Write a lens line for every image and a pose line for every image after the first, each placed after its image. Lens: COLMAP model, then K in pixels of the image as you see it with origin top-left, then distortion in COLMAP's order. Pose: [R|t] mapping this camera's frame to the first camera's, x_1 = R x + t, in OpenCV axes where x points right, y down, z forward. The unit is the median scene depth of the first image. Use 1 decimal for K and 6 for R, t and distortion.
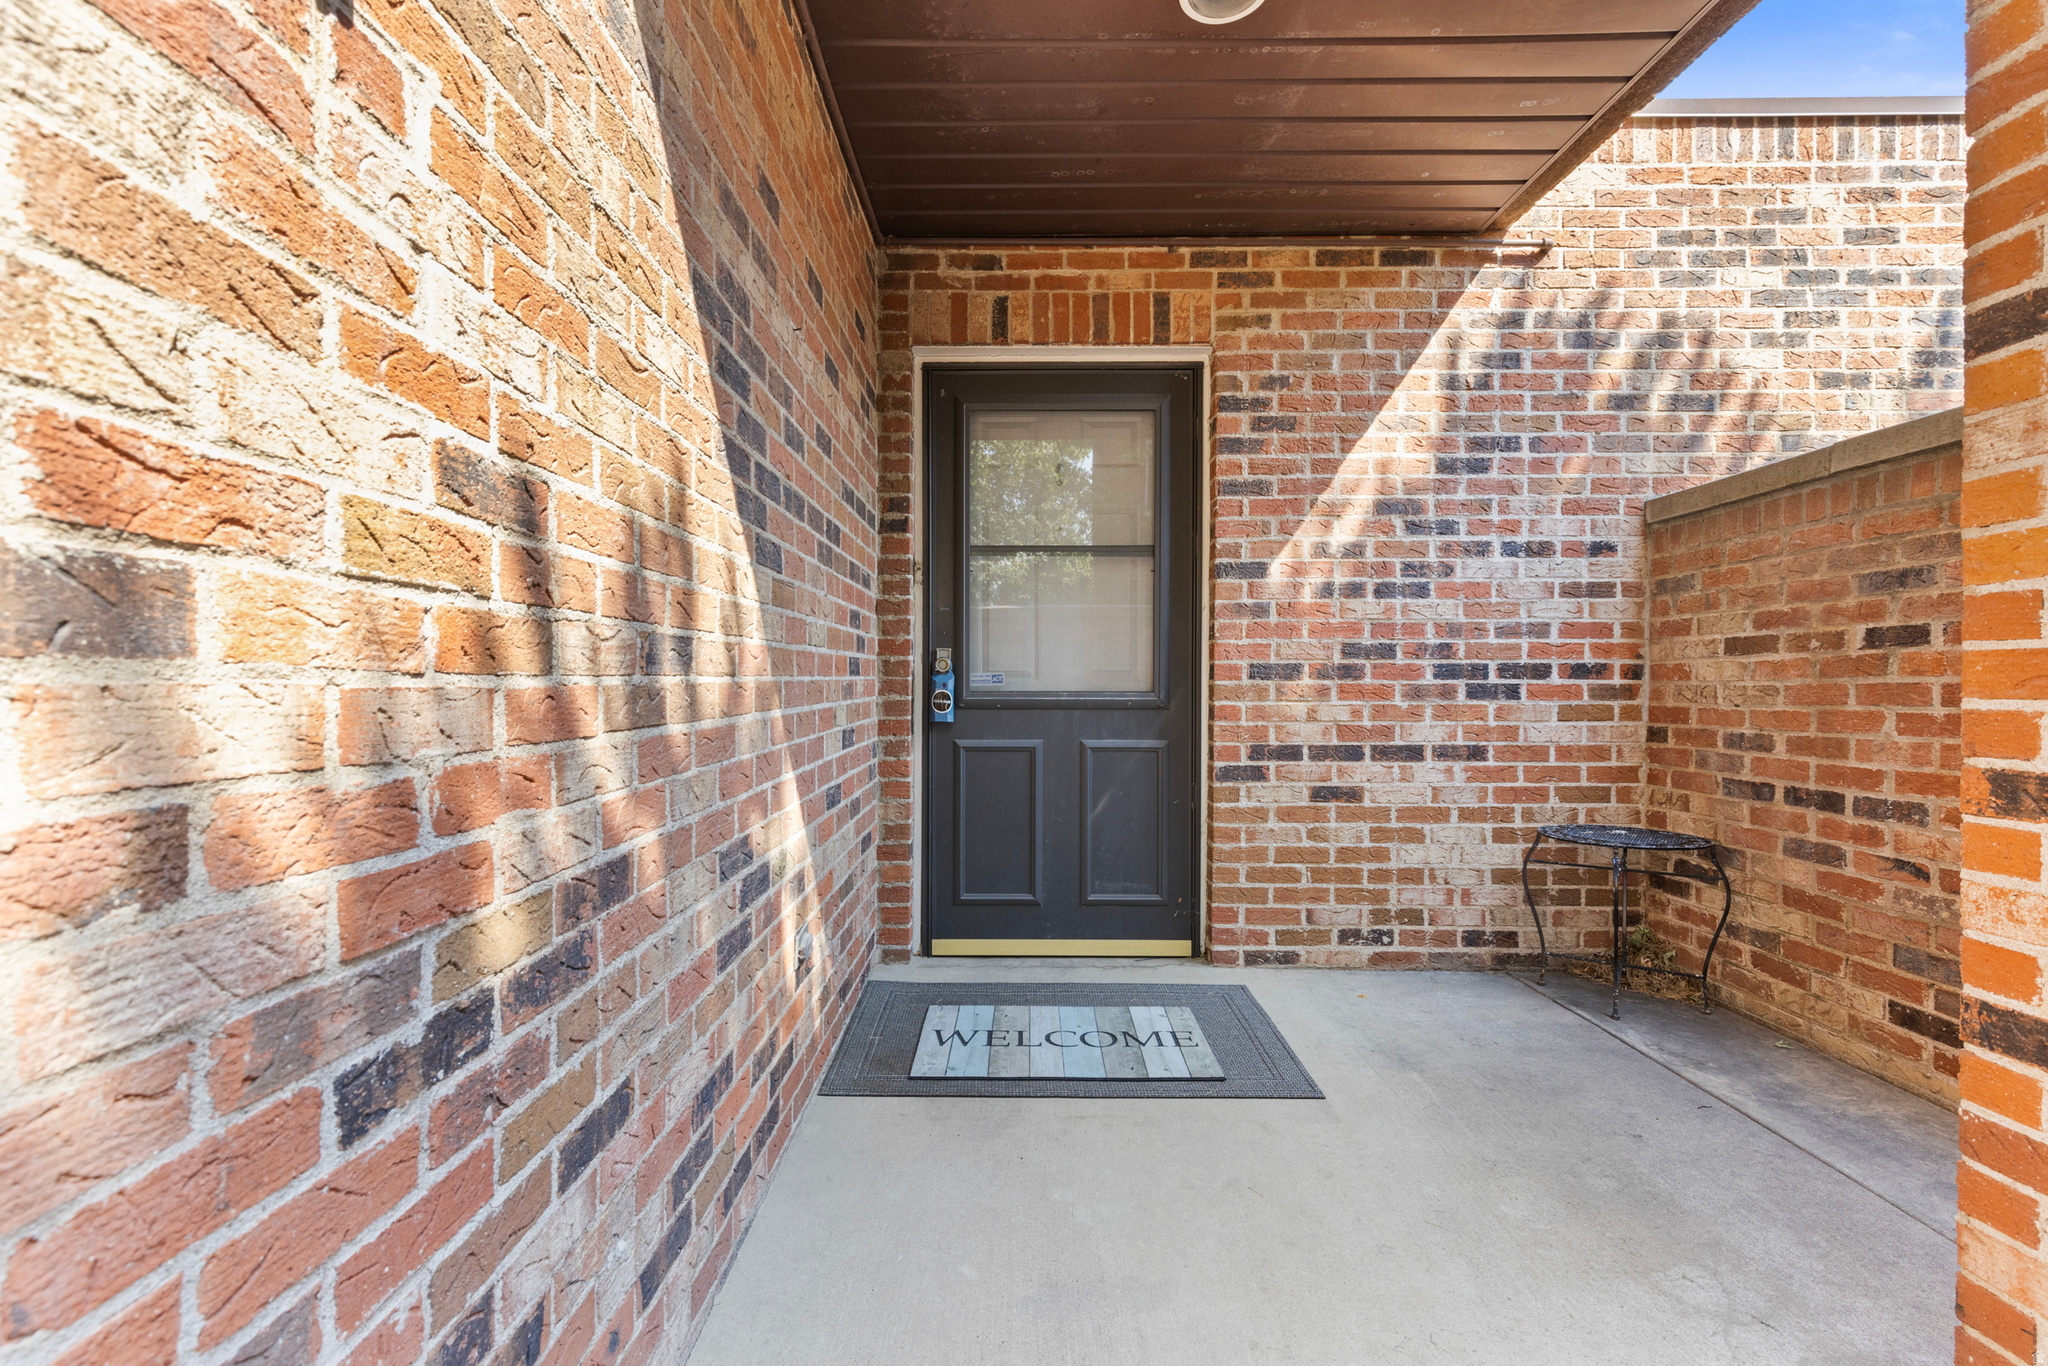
lens RADIAL K [[922.6, 0, 1020.3], [0, 922.6, 677.8], [0, 0, 1]] dist [0.003253, -0.000519]
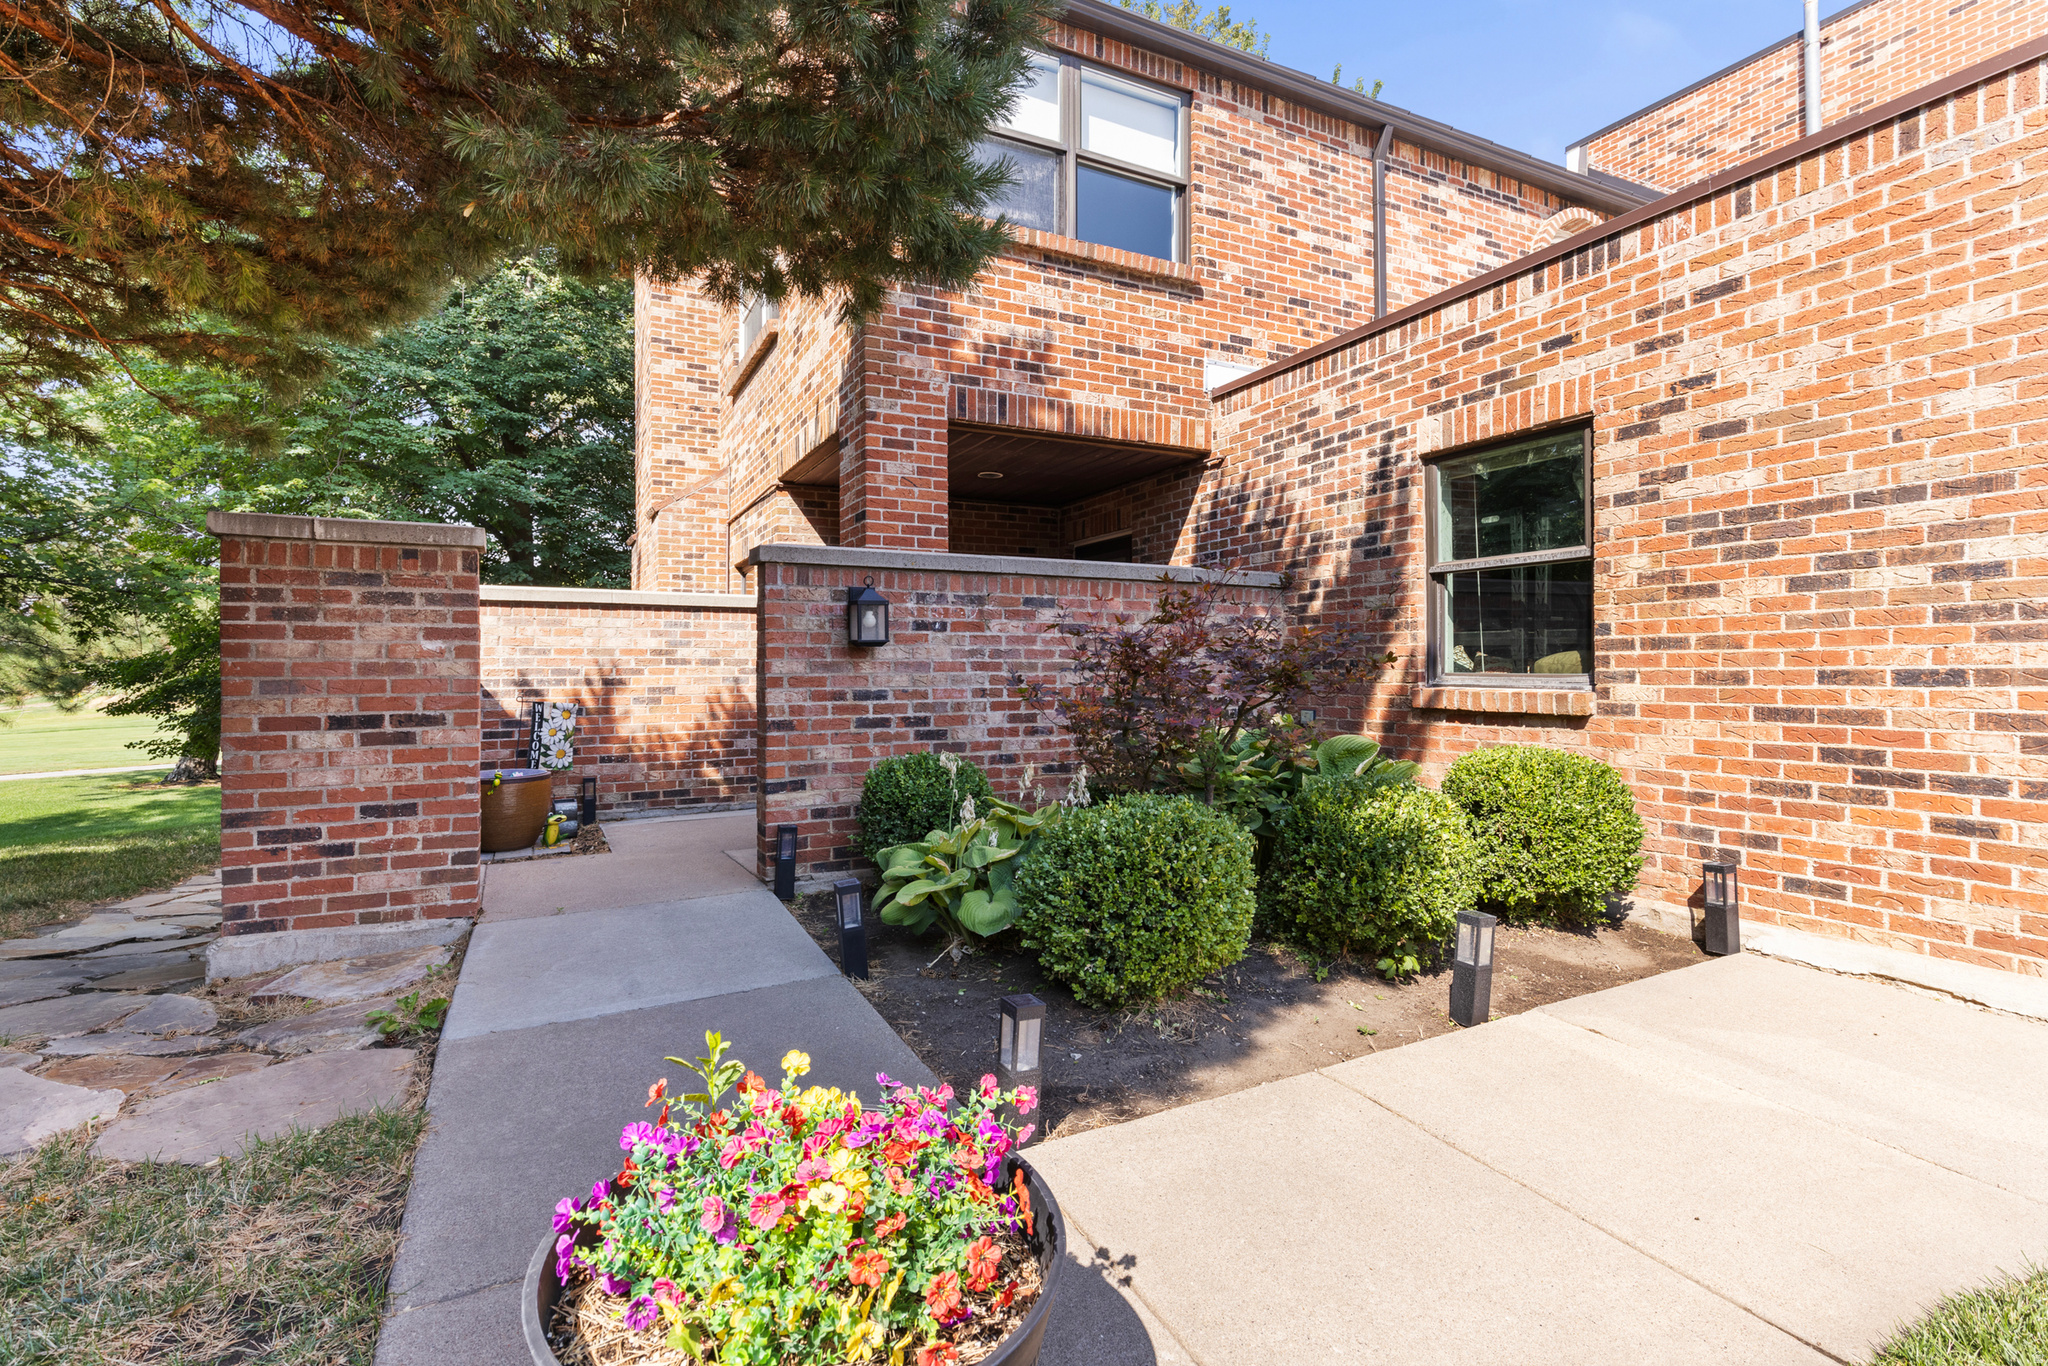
lens RADIAL K [[922.6, 0, 1027.5], [0, 922.6, 676.0], [0, 0, 1]] dist [0.003253, -0.000519]
pose [[0.473305, -0.000420, -0.880898, 2.138147], [-0.014127, 0.999868, -0.008067, 0.033198], [0.880785, 0.016262, 0.473237, -0.321957]]
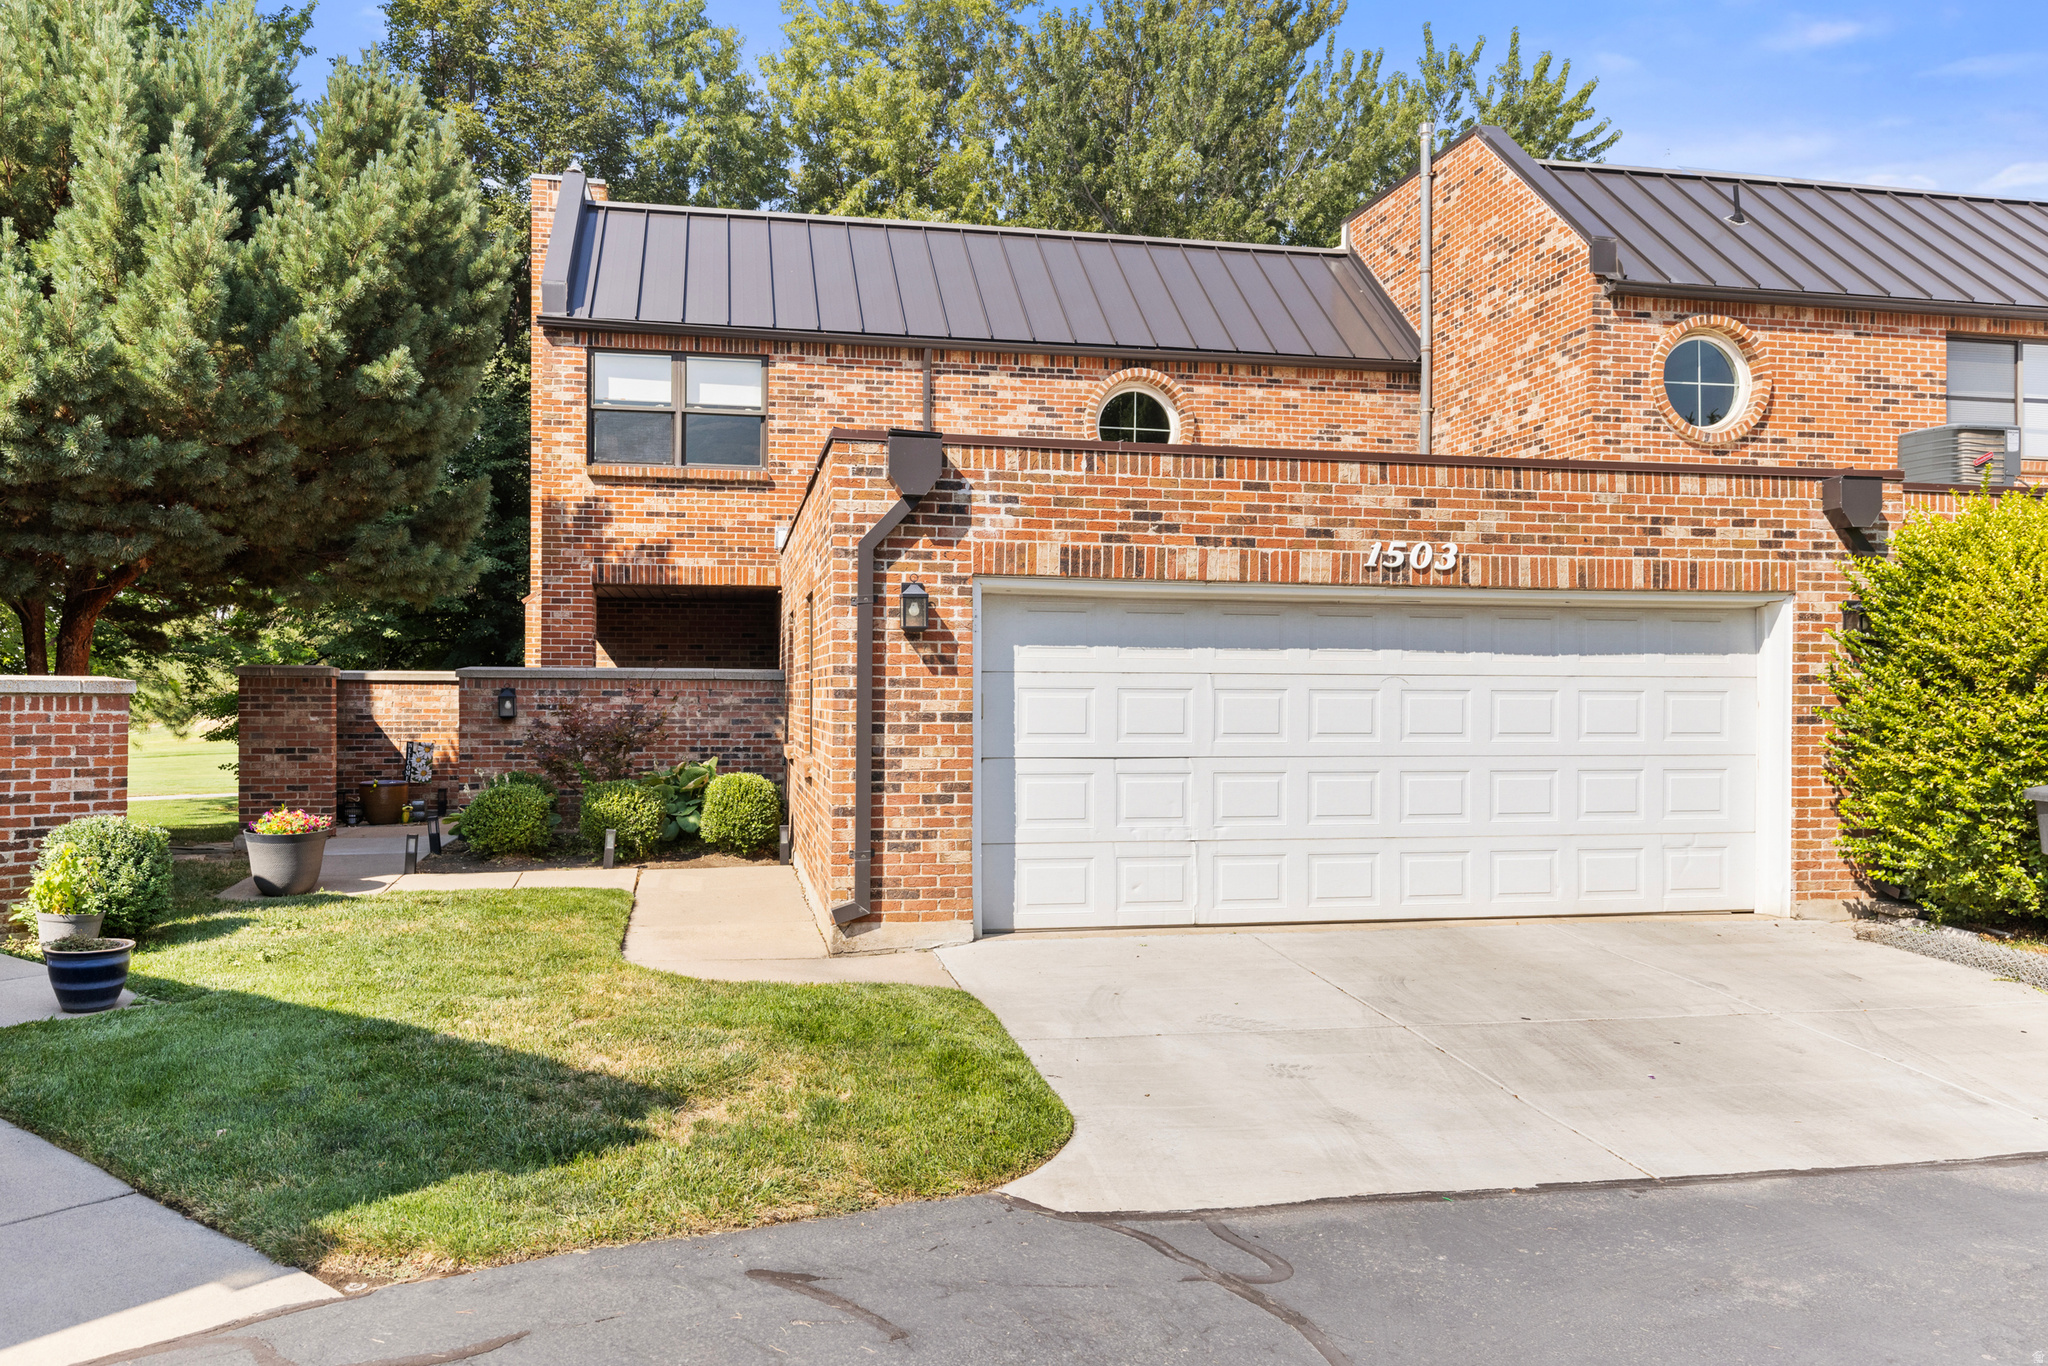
lens RADIAL K [[1547.1, 0, 1022.1], [0, 1547.1, 684.2], [0, 0, 1]] dist [-0.002680, -0.003999]
pose [[0.192904, -0.003374, -0.981212, 5.828732], [-0.027179, 0.999592, -0.008781, -0.130844], [0.980841, 0.028362, 0.192734, 0.792374]]
